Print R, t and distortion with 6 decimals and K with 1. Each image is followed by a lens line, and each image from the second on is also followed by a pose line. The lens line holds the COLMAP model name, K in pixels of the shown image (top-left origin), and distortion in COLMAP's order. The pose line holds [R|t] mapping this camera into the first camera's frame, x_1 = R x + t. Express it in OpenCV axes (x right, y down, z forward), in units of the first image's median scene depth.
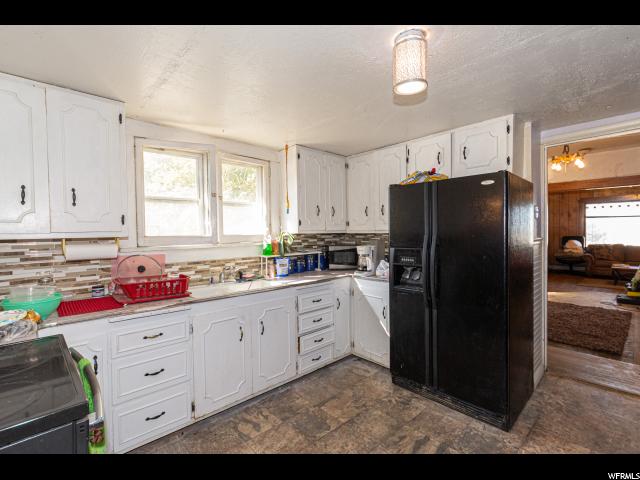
lens RADIAL K [[279.9, 0, 320.0], [0, 279.9, 240.0], [0, 0, 1]] dist [0.000115, 0.000021]
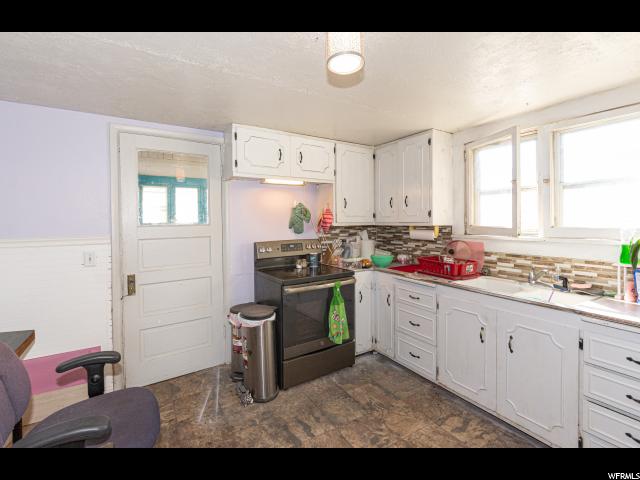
lens RADIAL K [[281.1, 0, 320.0], [0, 281.1, 229.4], [0, 0, 1]] dist [-0.001664, -0.000492]
pose [[-0.146764, 0.034795, -0.988559, 0.601488], [-0.031620, 0.998705, 0.039847, -0.023844], [0.988666, 0.037106, -0.145474, 0.516743]]
